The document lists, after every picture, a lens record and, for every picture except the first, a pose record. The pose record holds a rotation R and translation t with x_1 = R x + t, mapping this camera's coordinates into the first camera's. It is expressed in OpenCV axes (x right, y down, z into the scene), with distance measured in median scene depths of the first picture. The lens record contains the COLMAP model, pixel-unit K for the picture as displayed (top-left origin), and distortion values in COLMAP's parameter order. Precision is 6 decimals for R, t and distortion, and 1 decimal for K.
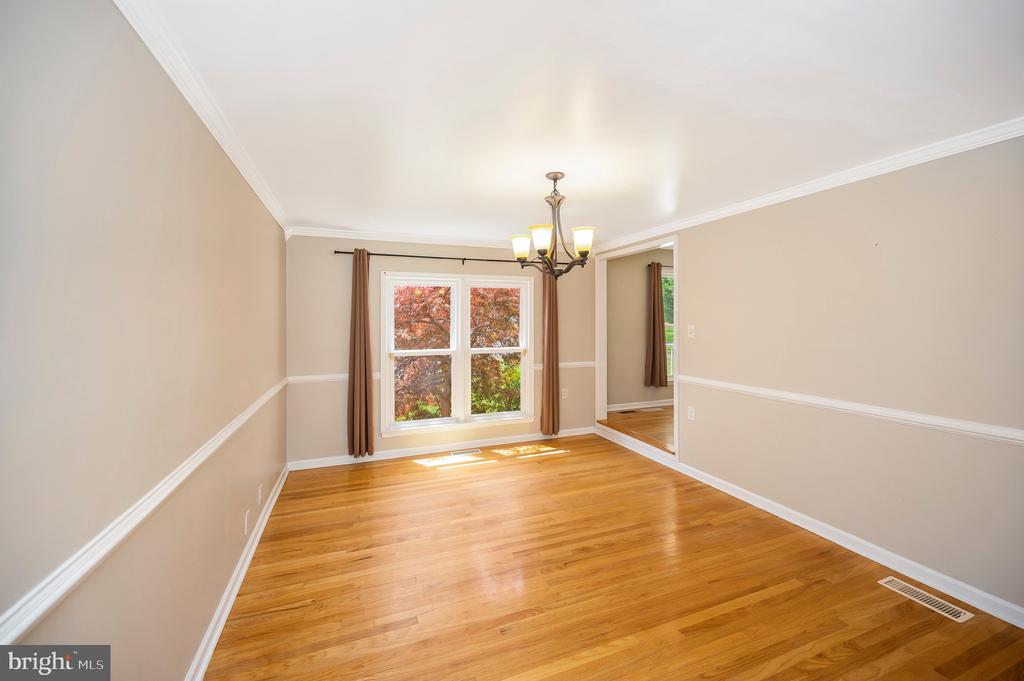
lens RADIAL K [[414.9, 0, 515.1], [0, 414.9, 316.9], [0, 0, 1]] dist [0.000444, 0.000066]
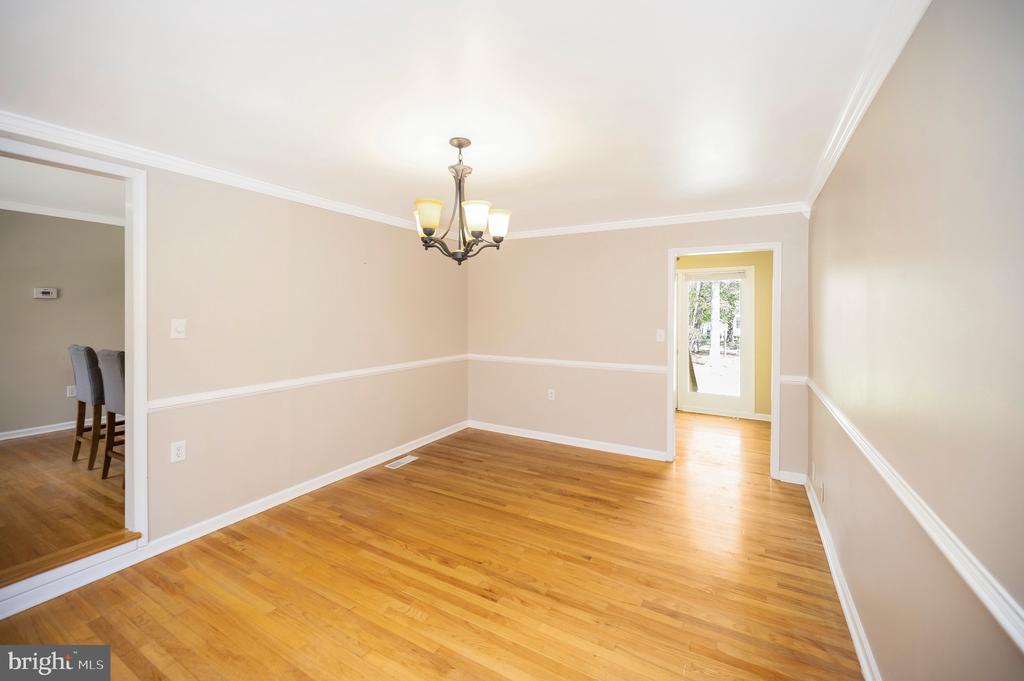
lens RADIAL K [[414.9, 0, 515.1], [0, 414.9, 316.9], [0, 0, 1]] dist [0.000444, 0.000066]
pose [[-0.628498, -0.004771, 0.777796, -0.628621], [-0.003539, 0.999988, 0.003274, 0.014622], [-0.777803, -0.000695, -0.628508, 1.426981]]
